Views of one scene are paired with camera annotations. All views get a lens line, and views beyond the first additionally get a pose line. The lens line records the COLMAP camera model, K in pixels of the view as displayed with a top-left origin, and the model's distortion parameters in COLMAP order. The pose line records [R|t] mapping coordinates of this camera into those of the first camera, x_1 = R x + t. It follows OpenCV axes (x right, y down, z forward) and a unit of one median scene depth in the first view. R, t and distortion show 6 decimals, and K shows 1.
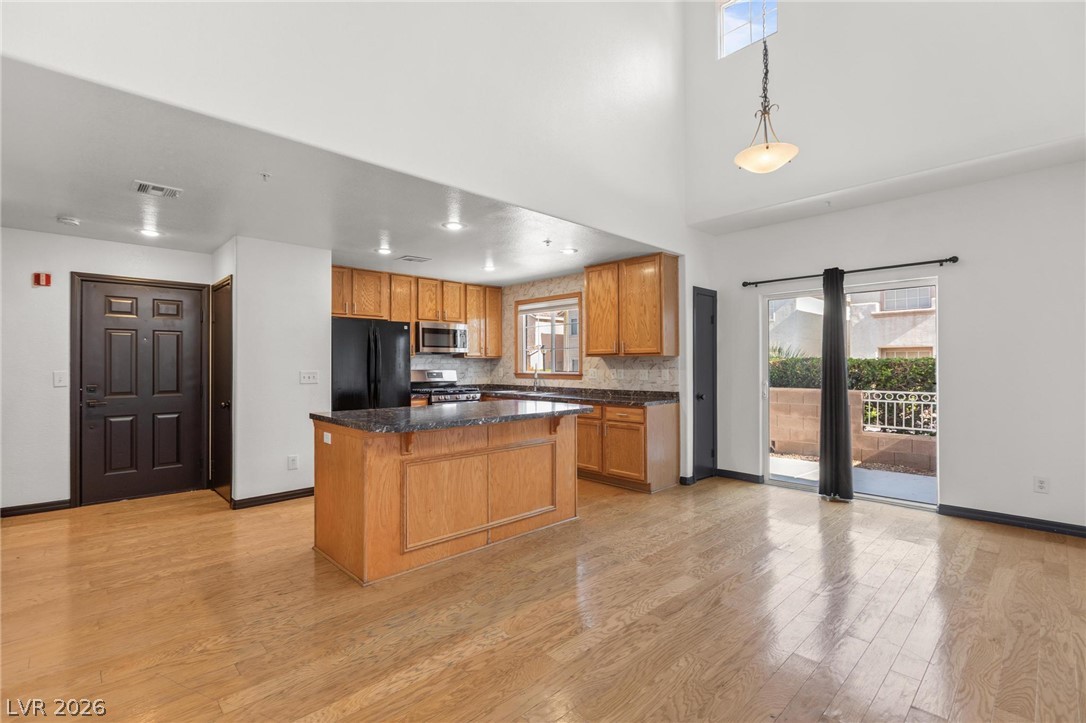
lens RADIAL K [[499.3, 0, 544.7], [0, 499.3, 361.1], [0, 0, 1]] dist [-0.009488, 0.001497]
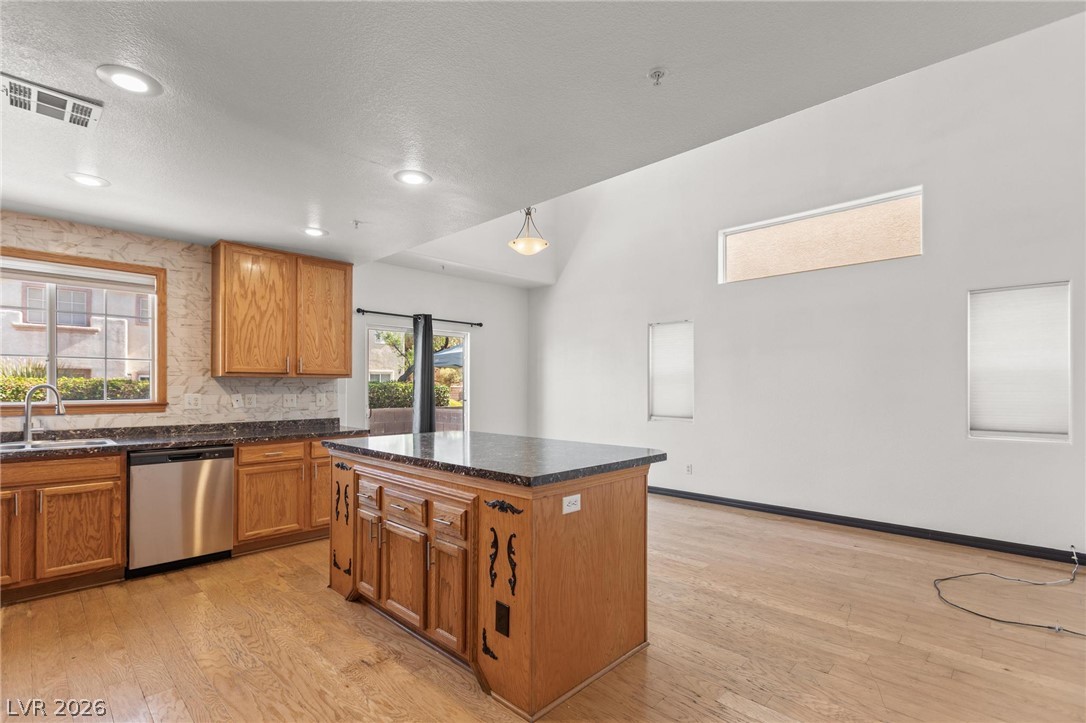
lens RADIAL K [[499.3, 0, 545.6], [0, 499.3, 391.6], [0, 0, 1]] dist [-0.009488, 0.001497]
pose [[-0.040309, -0.005377, 0.999173, -0.680419], [-0.008646, 0.999950, 0.005032, 0.006327], [-0.999150, -0.008436, -0.040354, 0.679002]]
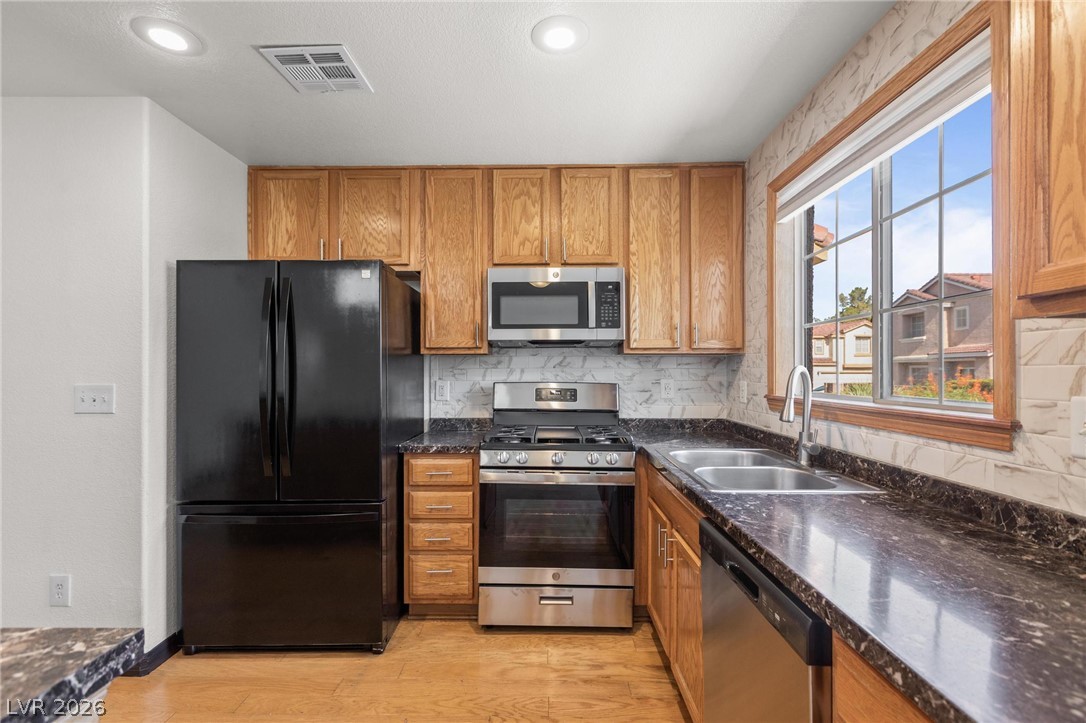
lens RADIAL K [[493.1, 0, 542.9], [0, 493.1, 369.9], [0, 0, 1]] dist [0.001703, -0.000349]
pose [[0.705199, 0.000003, -0.709010, 0.098819], [0.003579, 0.999987, 0.003565, 0.006721], [0.709001, -0.005051, 0.705190, 0.913490]]
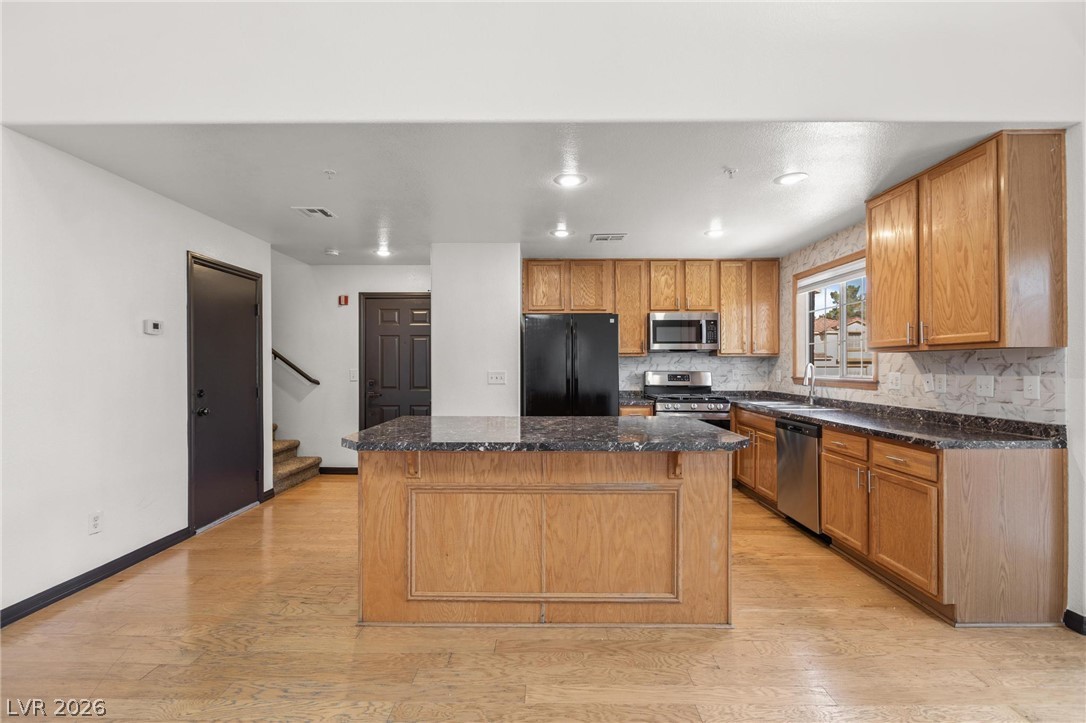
lens RADIAL K [[499.3, 0, 538.6], [0, 499.3, 365.1], [0, 0, 1]] dist [-0.009488, 0.001497]
pose [[0.709042, 0.002535, -0.705162, 0.254074], [0.003240, 0.999971, 0.006852, 0.001720], [0.705159, -0.007143, 0.709013, 0.345279]]
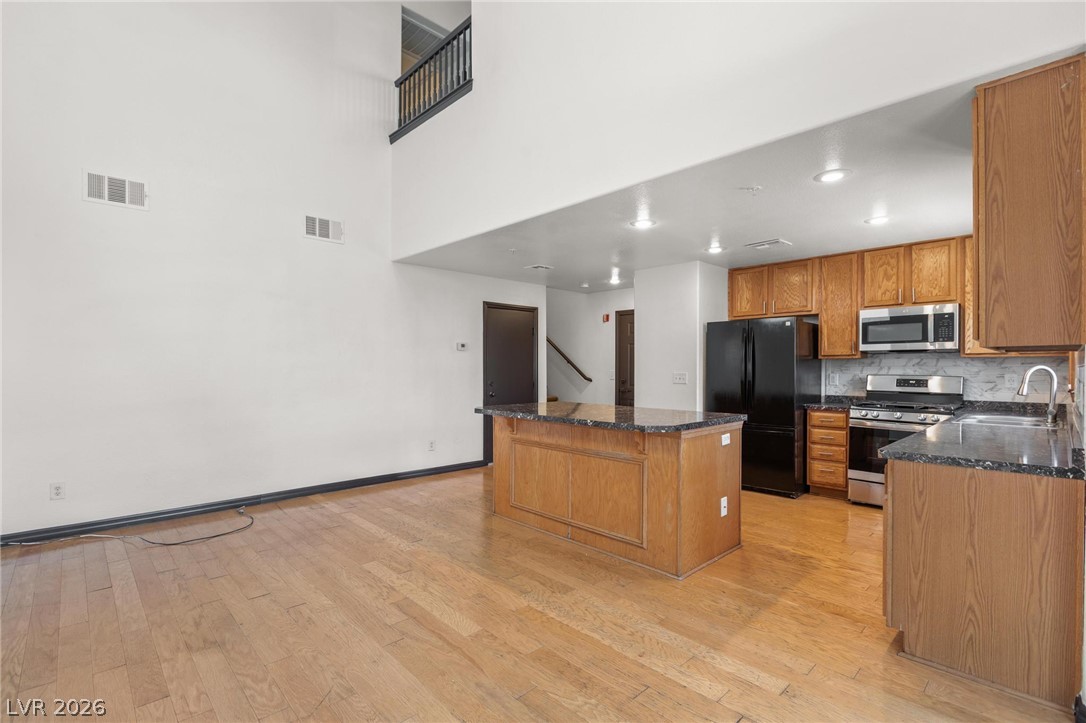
lens RADIAL K [[499.3, 0, 535.6], [0, 499.3, 371.1], [0, 0, 1]] dist [-0.009488, 0.001497]
pose [[-0.020475, 0.010810, -0.999732, 0.636483], [0.004981, 0.999930, 0.010710, 0.002391], [0.999778, -0.004760, -0.020528, 0.649961]]
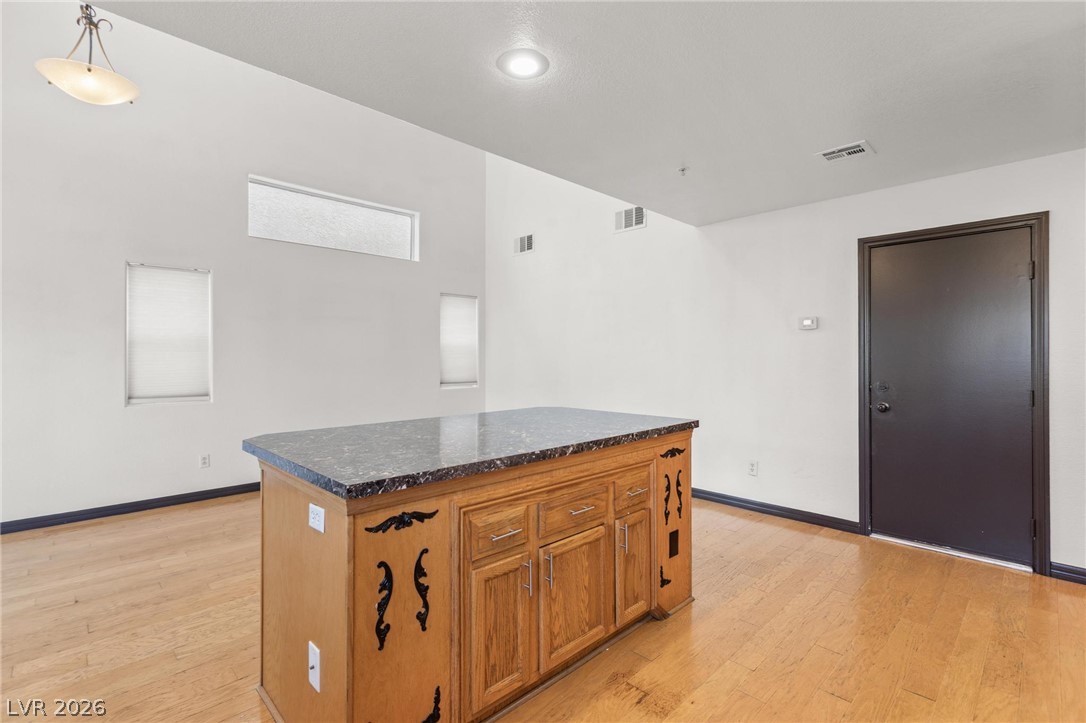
lens RADIAL K [[493.1, 0, 541.8], [0, 493.1, 355.8], [0, 0, 1]] dist [0.001703, -0.000349]
pose [[-0.999983, 0.005818, -0.000854, -0.159653], [0.005825, 0.999950, -0.008129, 0.007740], [0.000807, -0.008133, -0.999967, 1.177355]]
